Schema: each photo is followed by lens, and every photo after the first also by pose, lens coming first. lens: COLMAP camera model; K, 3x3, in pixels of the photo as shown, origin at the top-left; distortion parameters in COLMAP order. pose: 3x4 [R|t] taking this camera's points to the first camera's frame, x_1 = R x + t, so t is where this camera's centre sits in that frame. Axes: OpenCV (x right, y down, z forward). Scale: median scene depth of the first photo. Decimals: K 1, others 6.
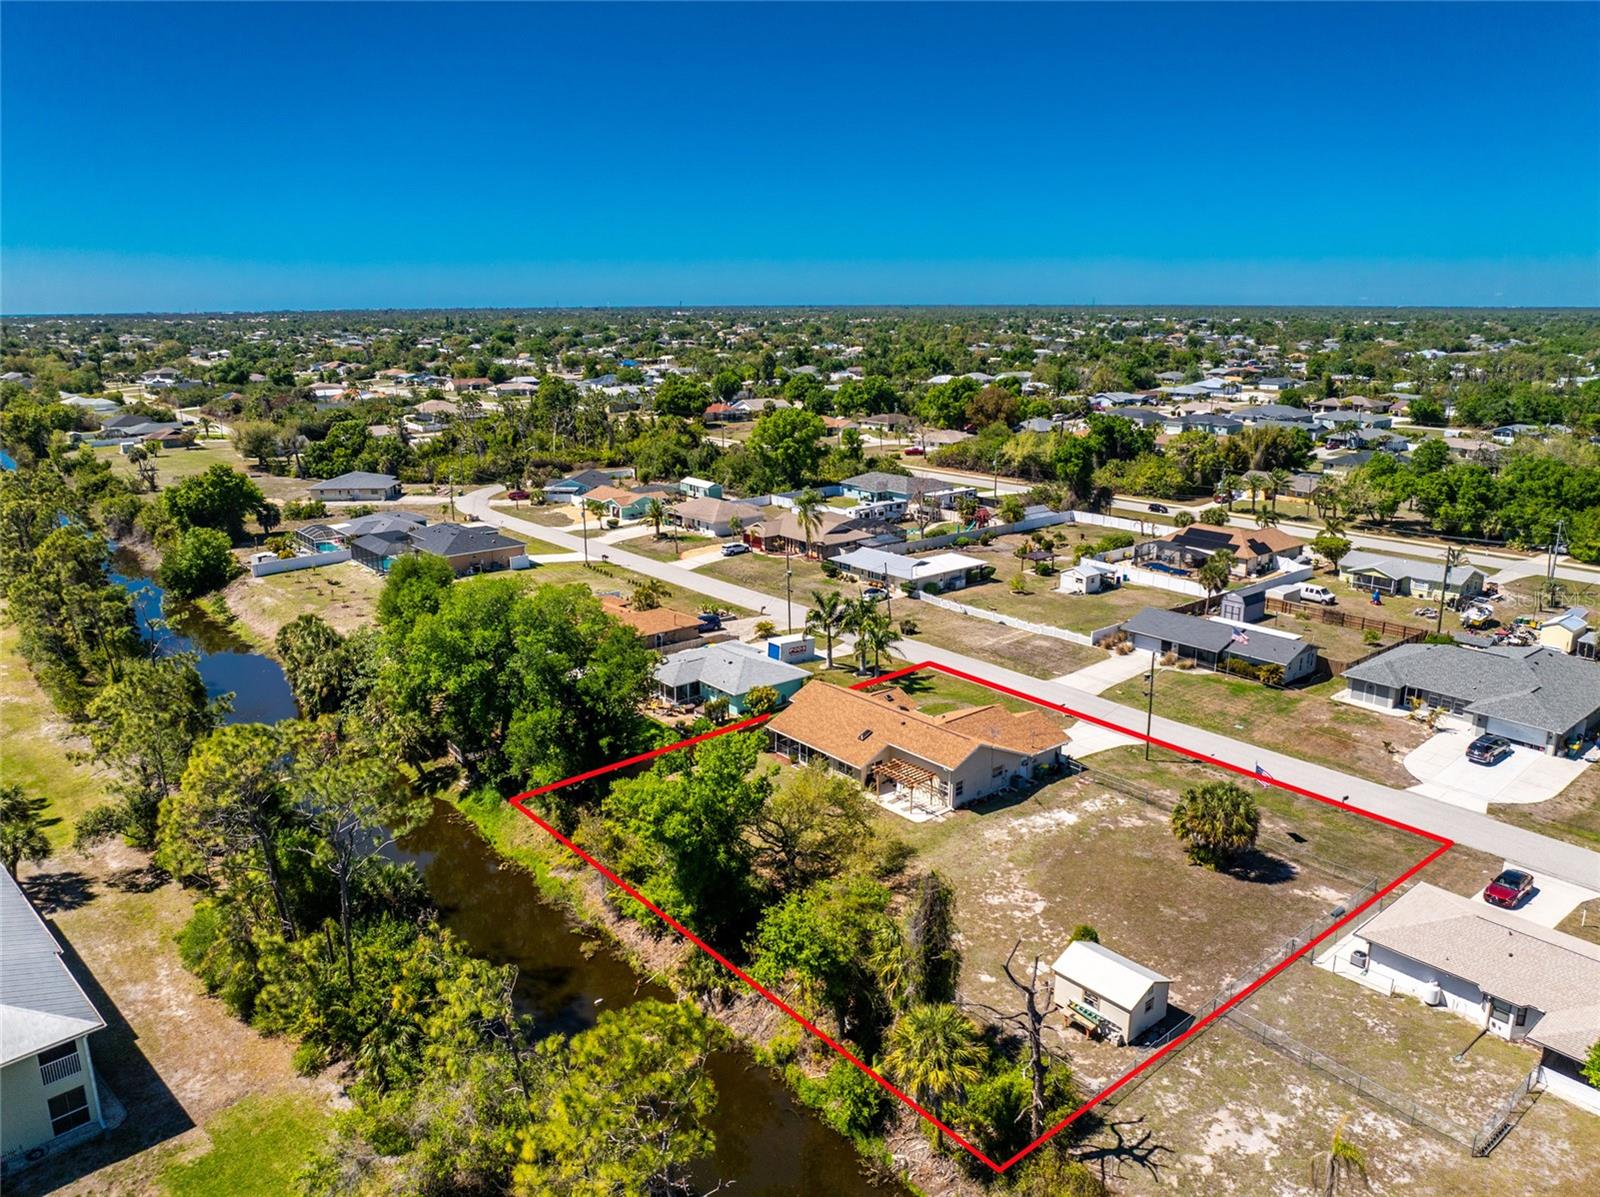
lens RADIAL K [[1117.7, 0, 810.1], [0, 1117.7, 598.5], [0, 0, 1]] dist [-0.040700, 0.000457]
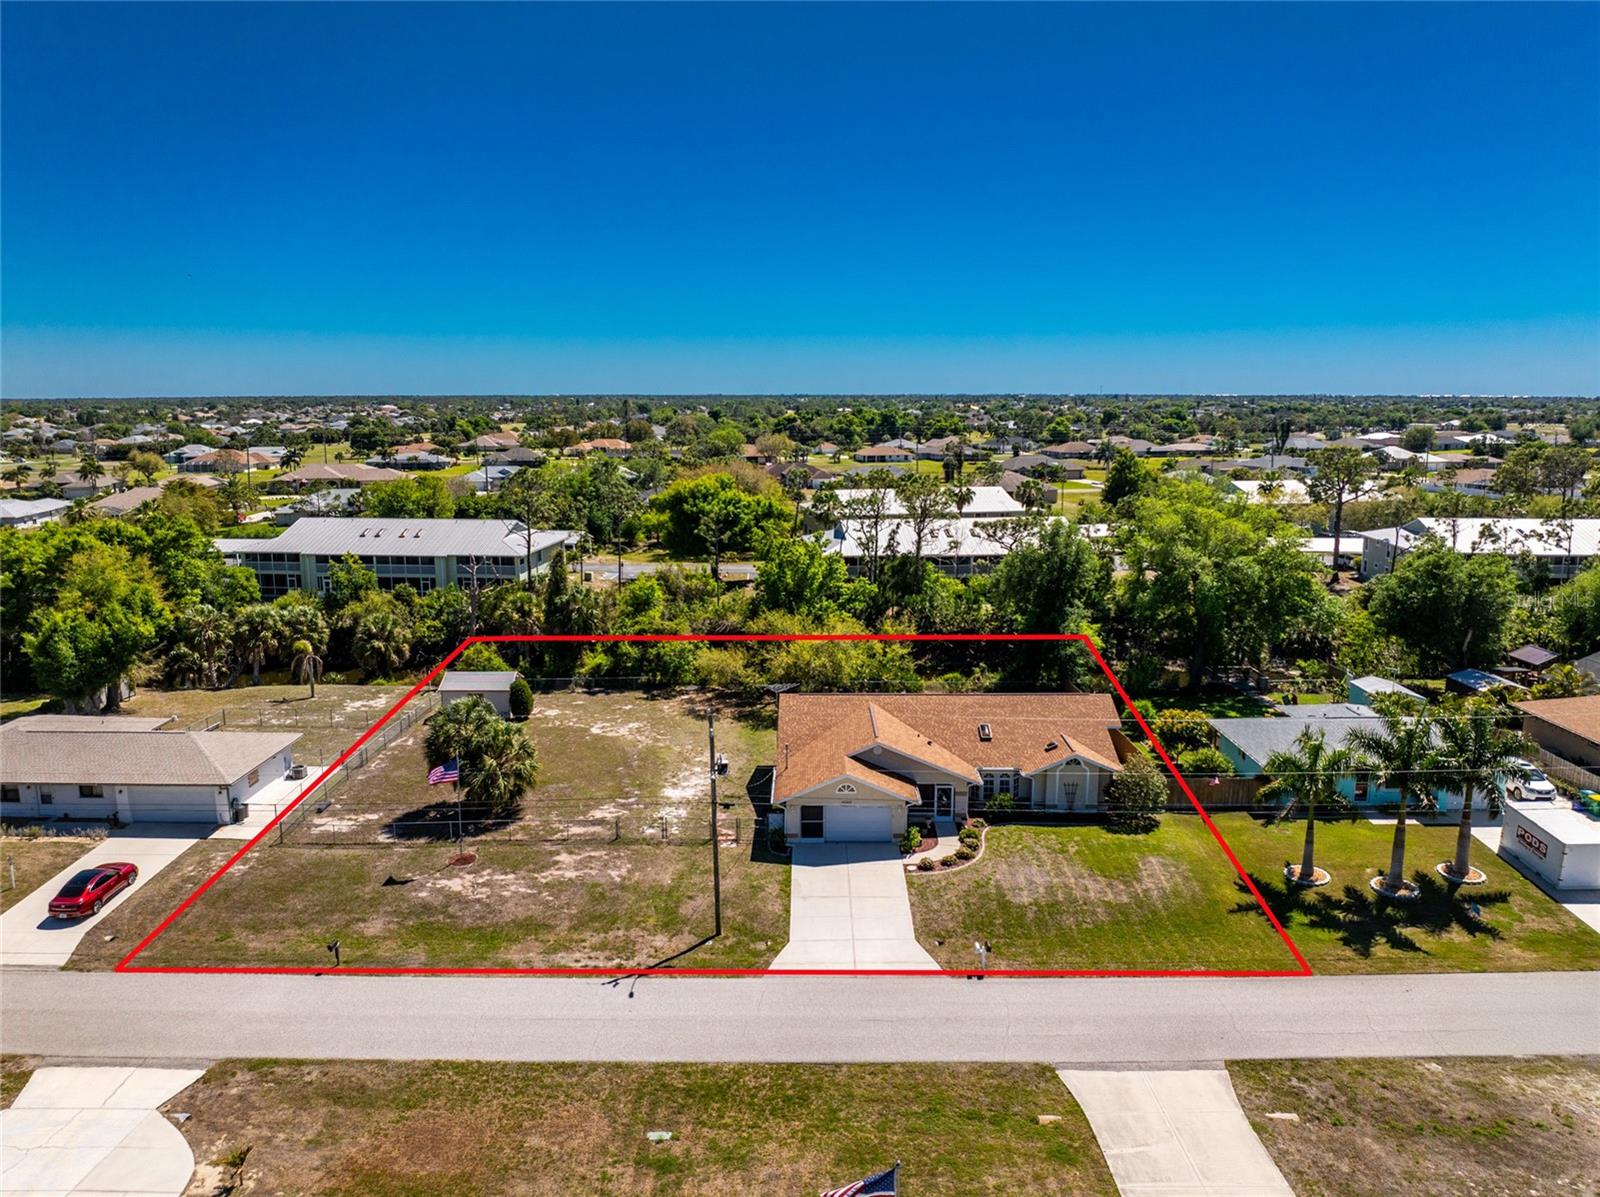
lens RADIAL K [[1139.6, 0, 800.0], [0, 1139.6, 598.5], [0, 0, 1]] dist [-0.024708, -0.002062]
pose [[-0.649079, 0.142449, -0.747264, 0.390803], [-0.188246, 0.921683, 0.339210, -0.110069], [0.737061, 0.360843, -0.571430, 0.767668]]
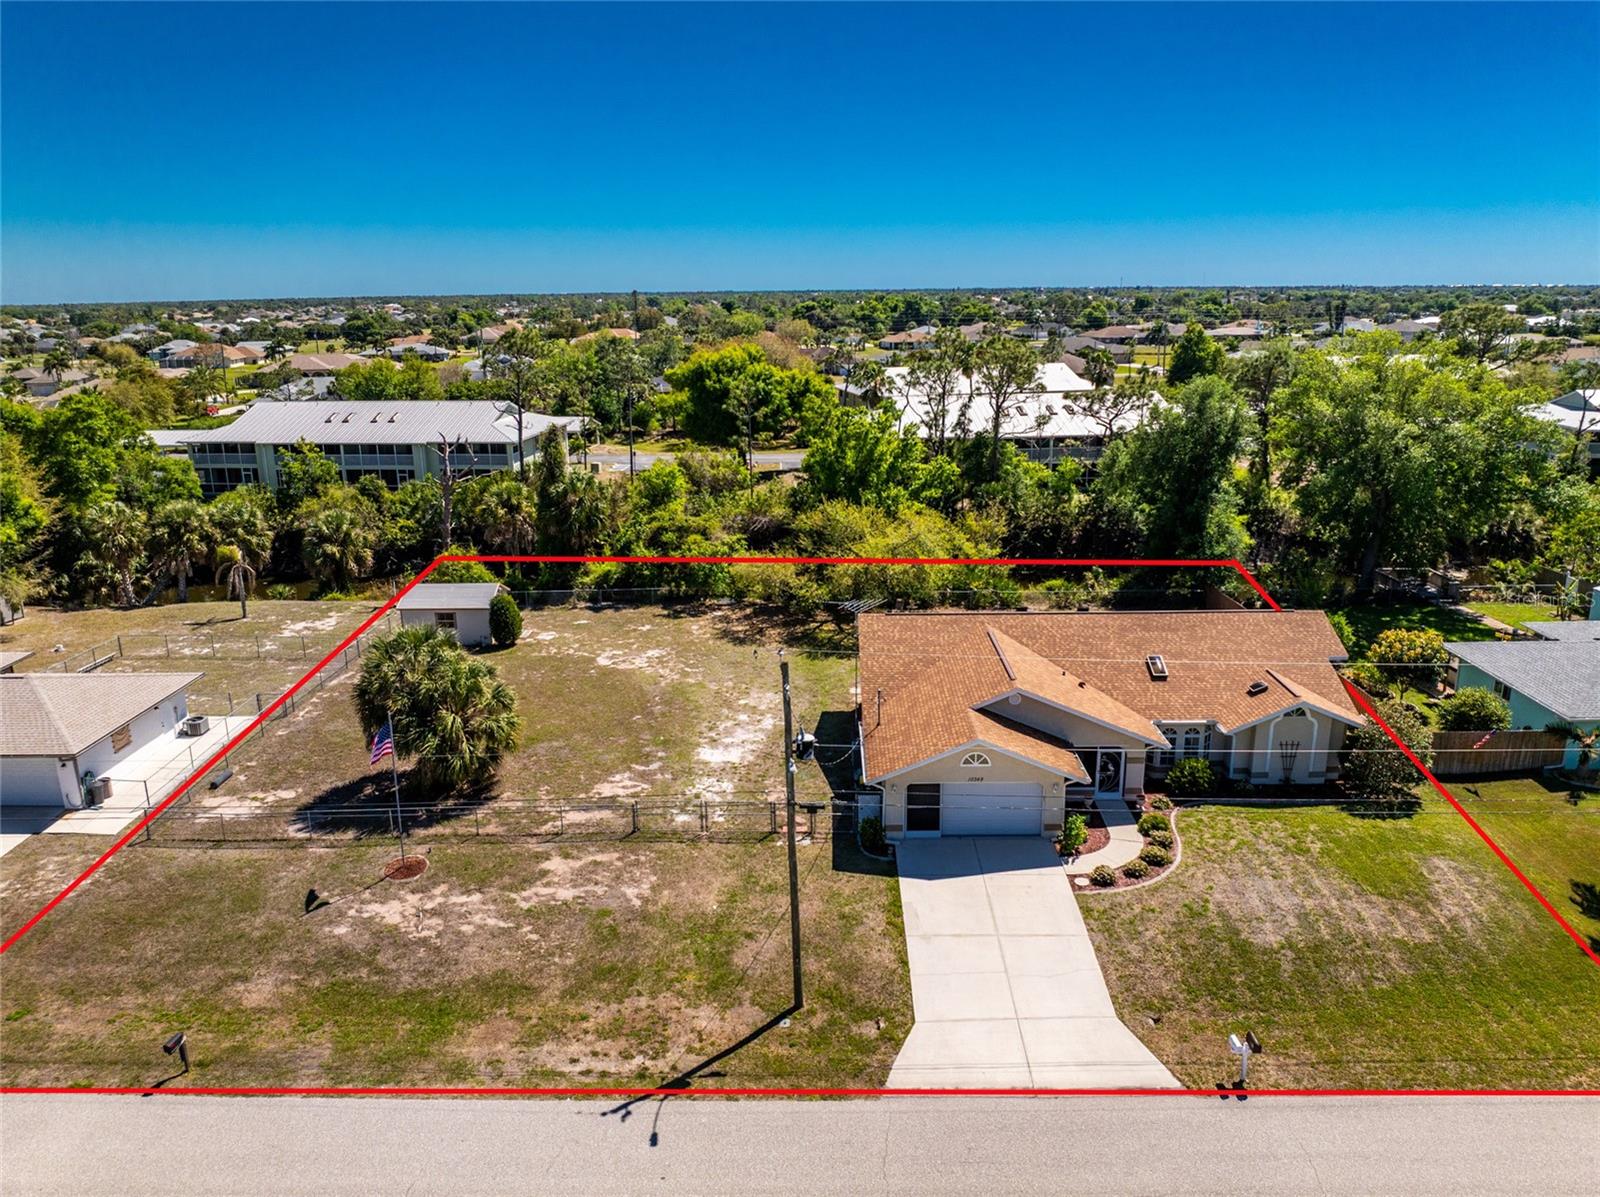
lens RADIAL K [[1135.9, 0, 804.0], [0, 1135.9, 592.3], [0, 0, 1]] dist [-0.038568, 0.004315]
pose [[-0.653558, 0.208166, -0.727688, 0.310535], [-0.177610, 0.892408, 0.414804, -0.059068], [0.735742, 0.400343, -0.546268, 0.683535]]
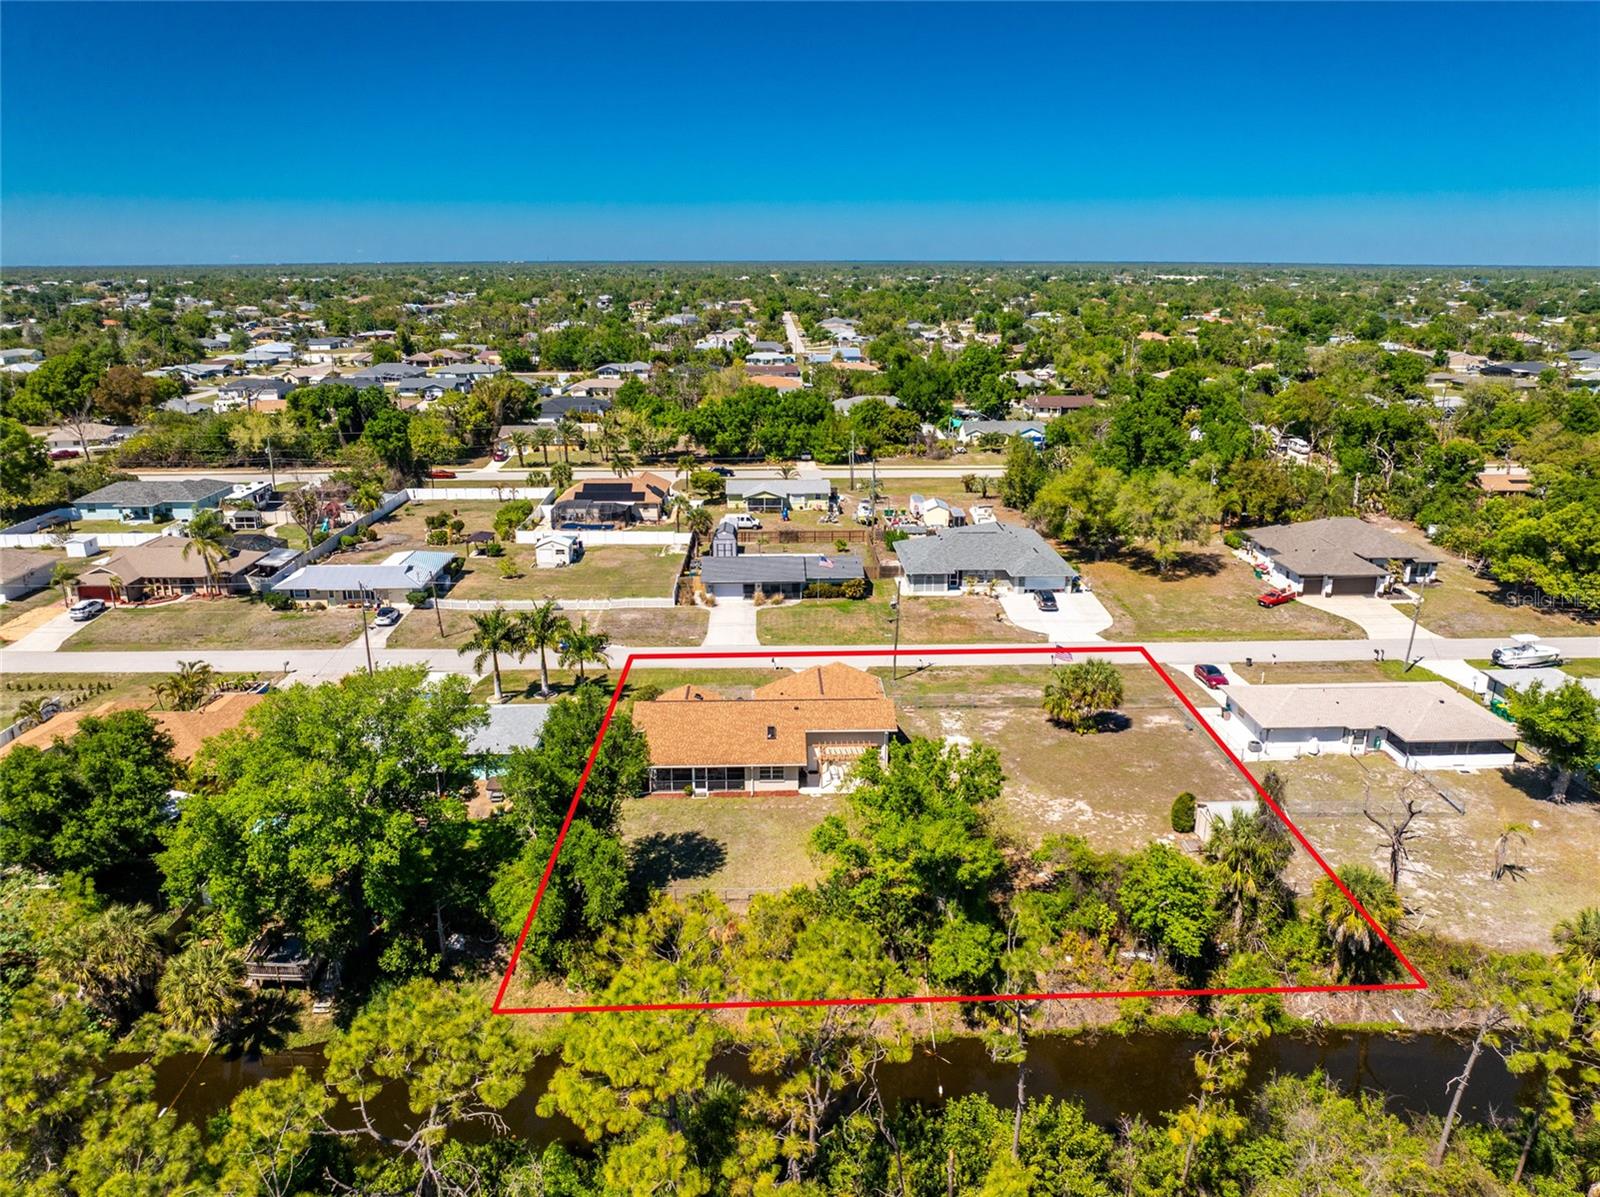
lens RADIAL K [[1110.9, 0, 809.0], [0, 1110.9, 605.1], [0, 0, 1]] dist [-0.012648, -0.057576]
pose [[0.614211, -0.227862, 0.755528, -0.337631], [0.195845, 0.971467, 0.133775, -0.054135], [-0.764453, 0.065801, 0.641312, 0.215322]]
